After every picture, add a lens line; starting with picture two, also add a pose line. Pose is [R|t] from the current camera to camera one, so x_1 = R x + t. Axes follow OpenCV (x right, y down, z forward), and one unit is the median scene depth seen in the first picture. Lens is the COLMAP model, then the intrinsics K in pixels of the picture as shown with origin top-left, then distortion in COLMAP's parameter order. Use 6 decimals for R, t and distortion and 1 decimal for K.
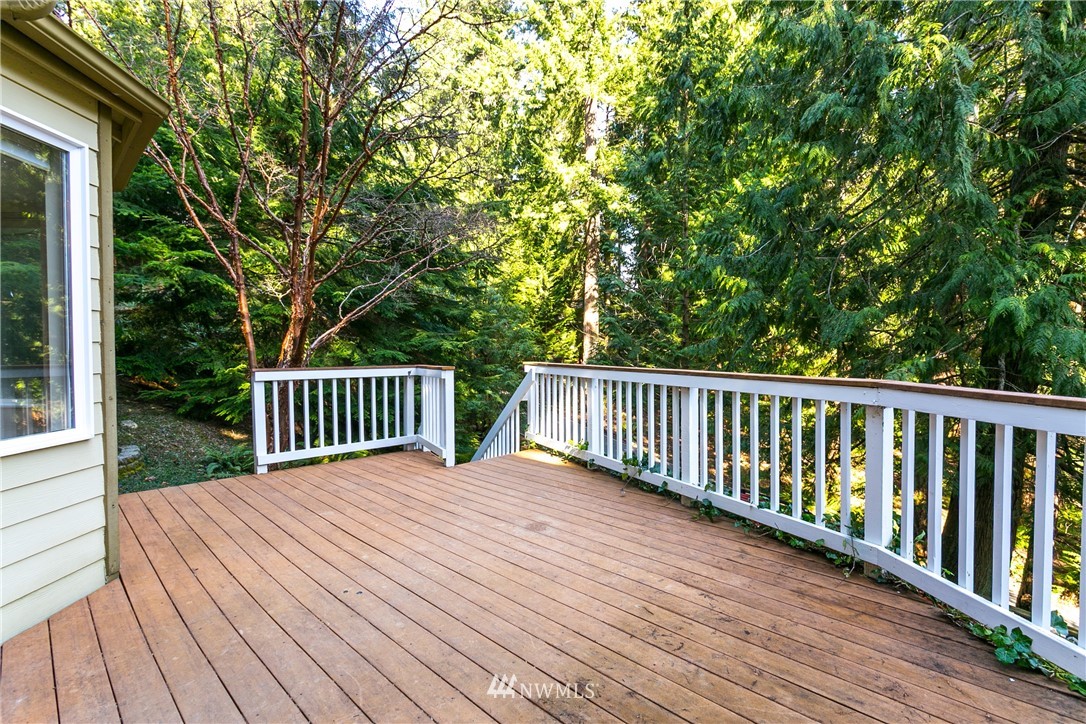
lens RADIAL K [[510.9, 0, 548.1], [0, 510.9, 358.5], [0, 0, 1]] dist [-0.004880, 0.001706]
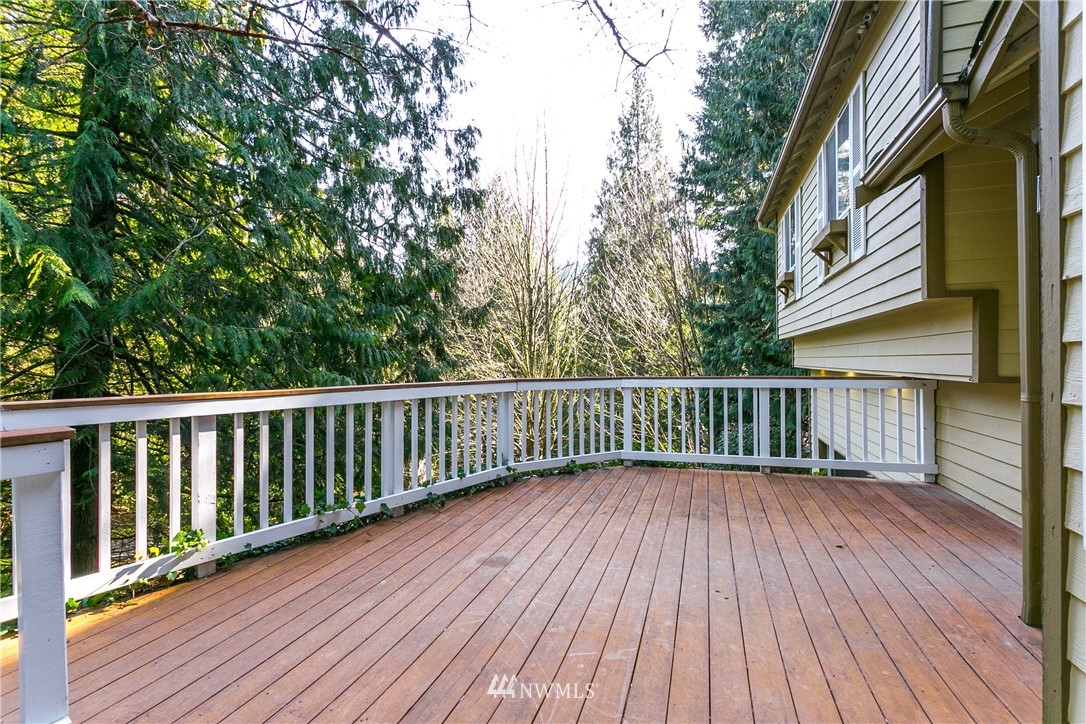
lens RADIAL K [[510.9, 0, 547.5], [0, 510.9, 360.3], [0, 0, 1]] dist [-0.004880, 0.001706]
pose [[-0.450737, 0.006829, 0.892631, -0.991172], [0.025546, 0.999660, 0.005252, -0.024468], [-0.892291, 0.025171, -0.450758, 1.525852]]
